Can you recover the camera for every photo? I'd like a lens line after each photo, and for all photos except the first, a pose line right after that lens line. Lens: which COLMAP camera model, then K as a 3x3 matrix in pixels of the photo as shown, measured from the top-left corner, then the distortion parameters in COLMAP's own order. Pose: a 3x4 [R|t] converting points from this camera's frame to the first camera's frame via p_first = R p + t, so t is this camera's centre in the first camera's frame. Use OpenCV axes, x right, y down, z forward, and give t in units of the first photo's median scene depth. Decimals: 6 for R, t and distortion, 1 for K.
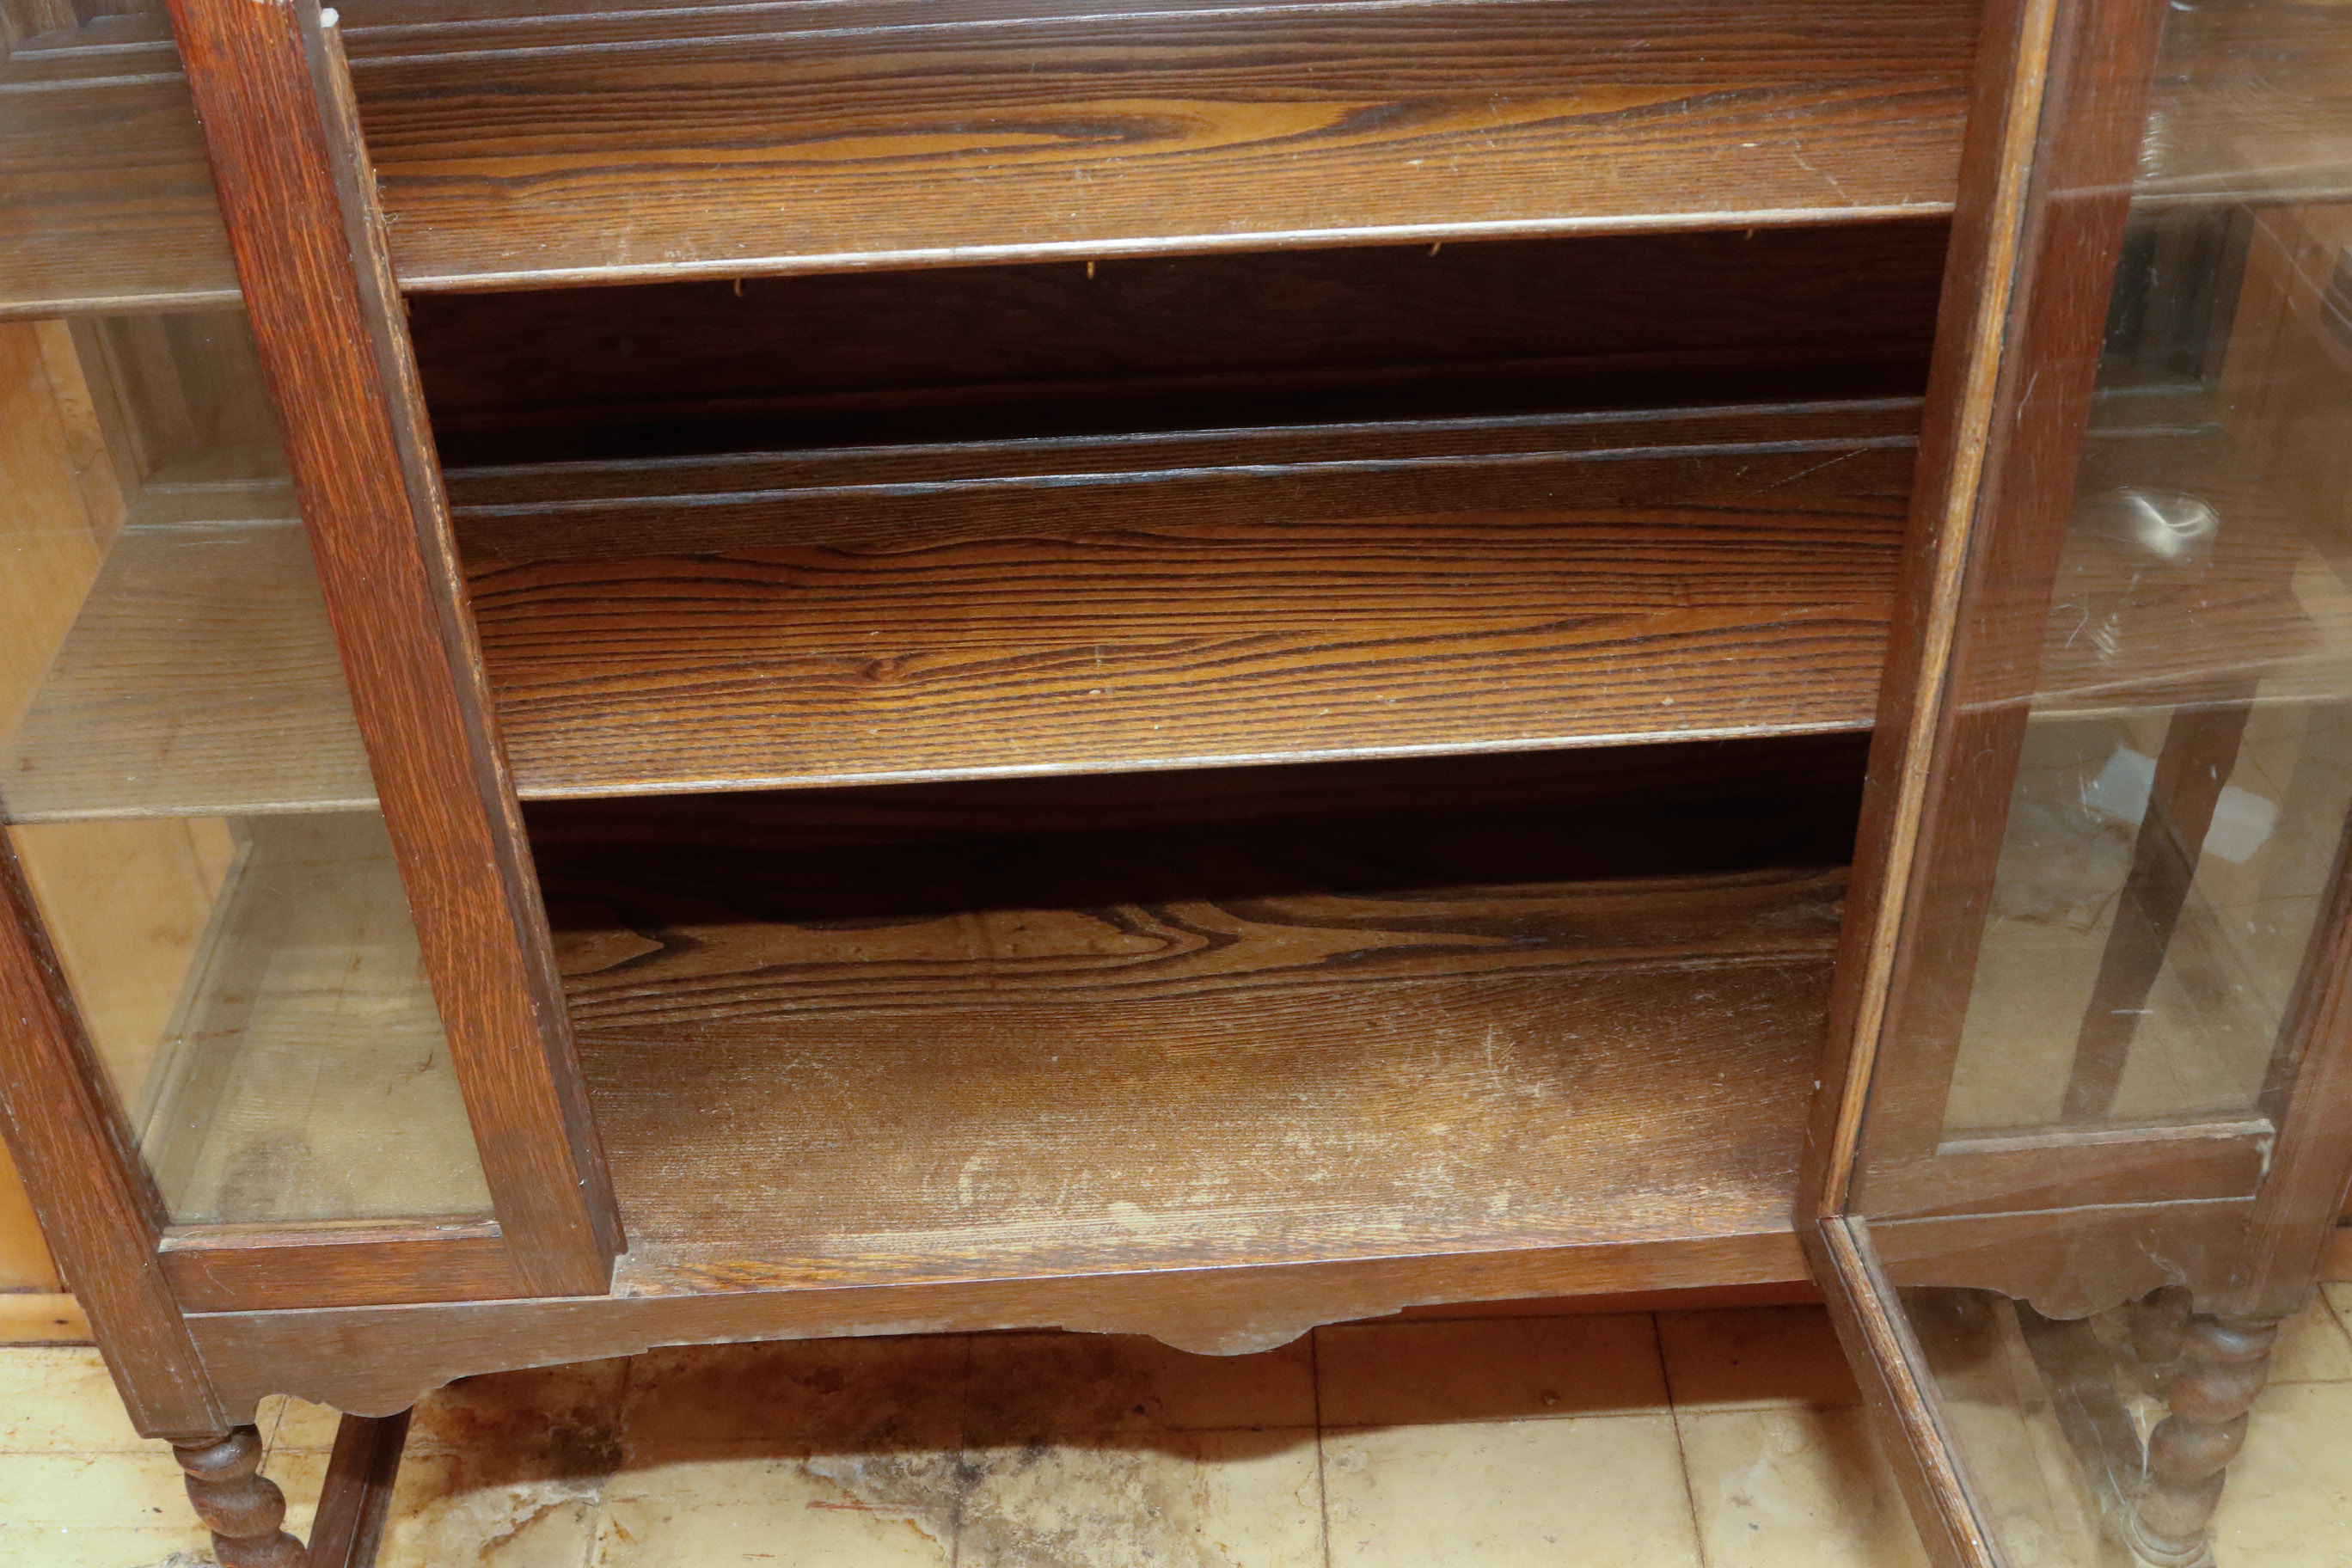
lens RADIAL K [[2560.9, 0, 1167.4], [0, 2560.9, 809.7], [0, 0, 1]] dist [-0.137943, 0.102721]
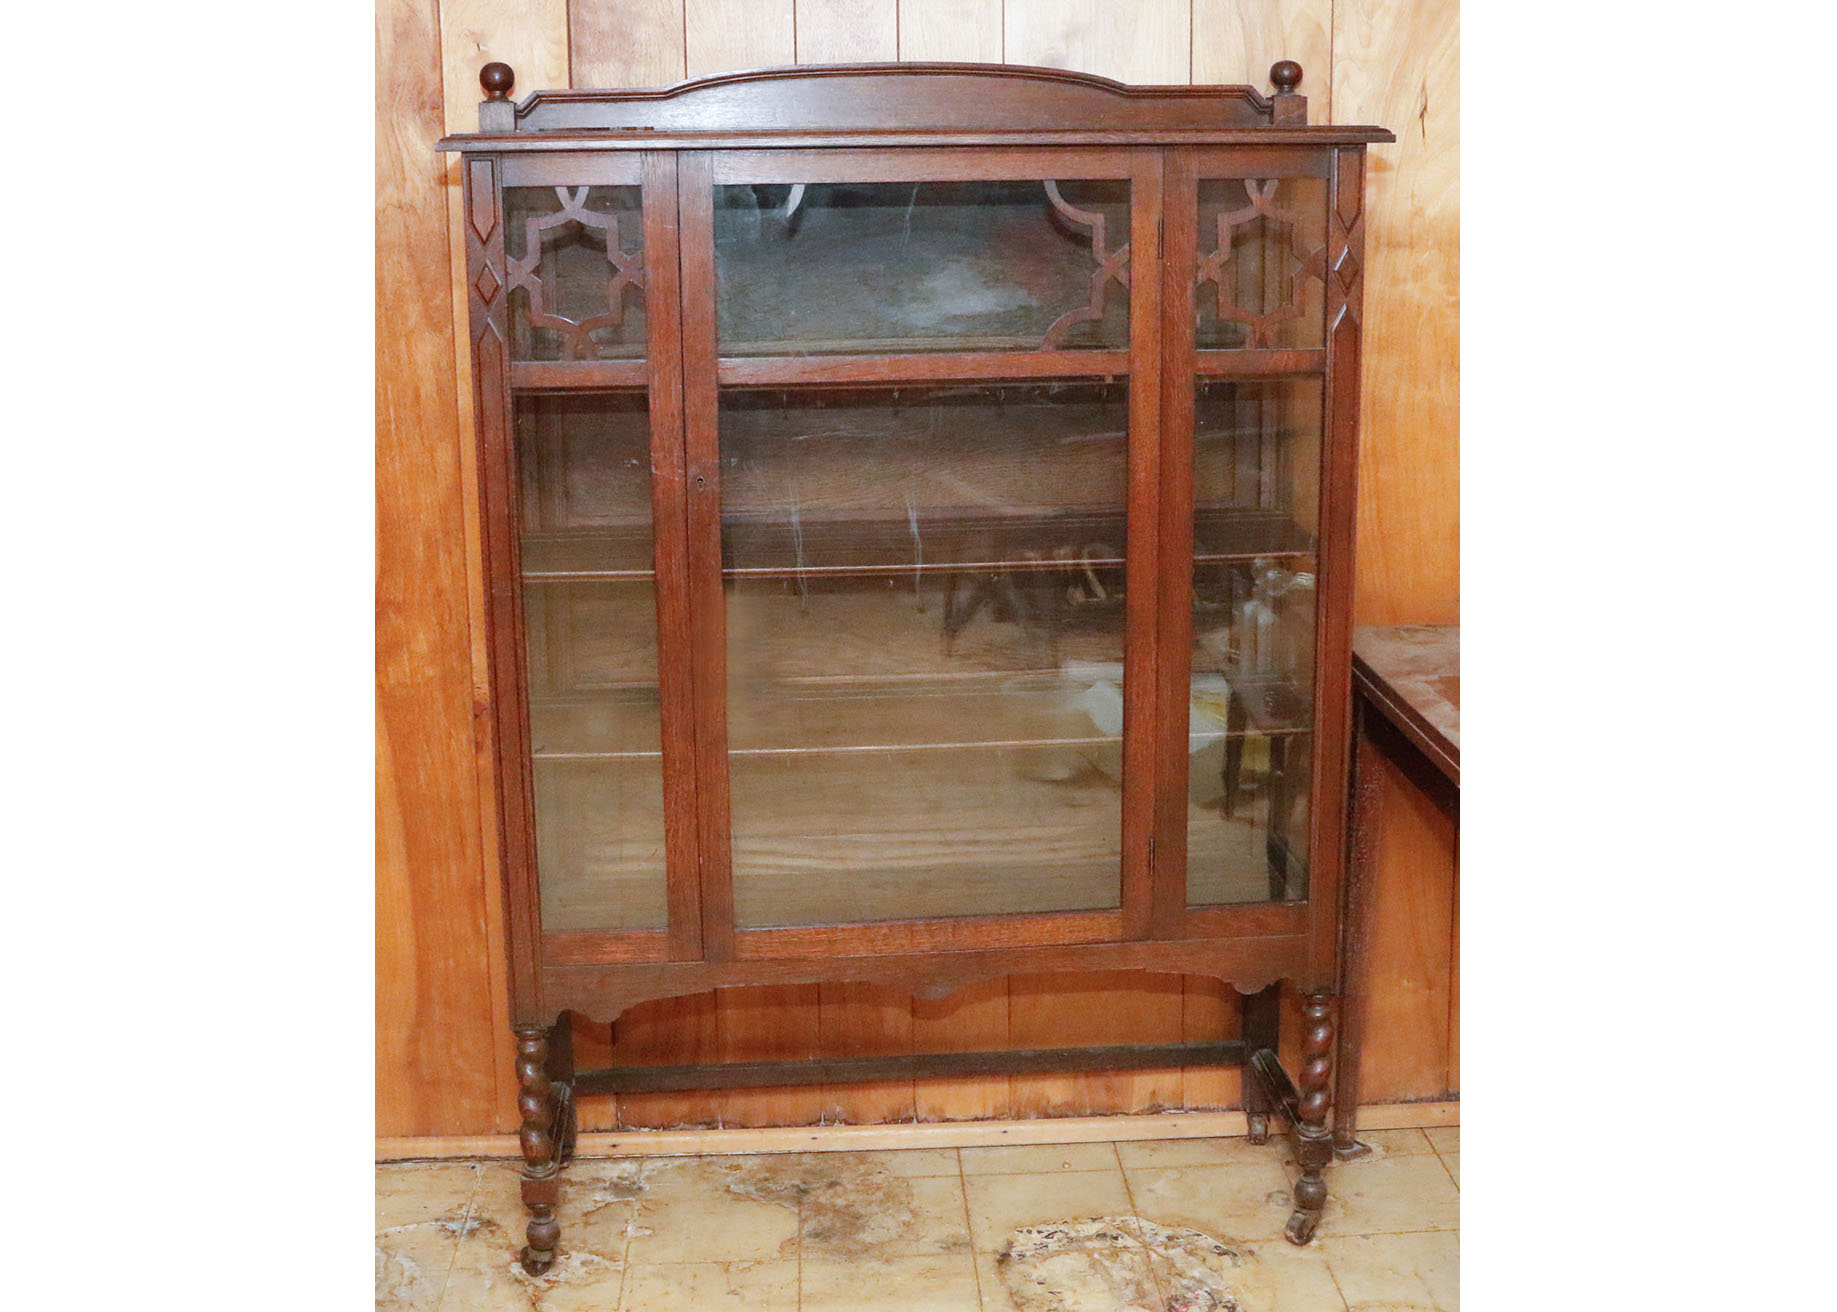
lens RADIAL K [[2244.8, 0, 918.5], [0, 2244.8, 656.0], [0, 0, 1]] dist [-0.119721, 0.020454]
pose [[0.998758, 0.014699, 0.047604, -0.118855], [0.005823, 0.914497, -0.404551, 0.950677], [-0.049480, 0.404325, 0.913276, -1.471055]]
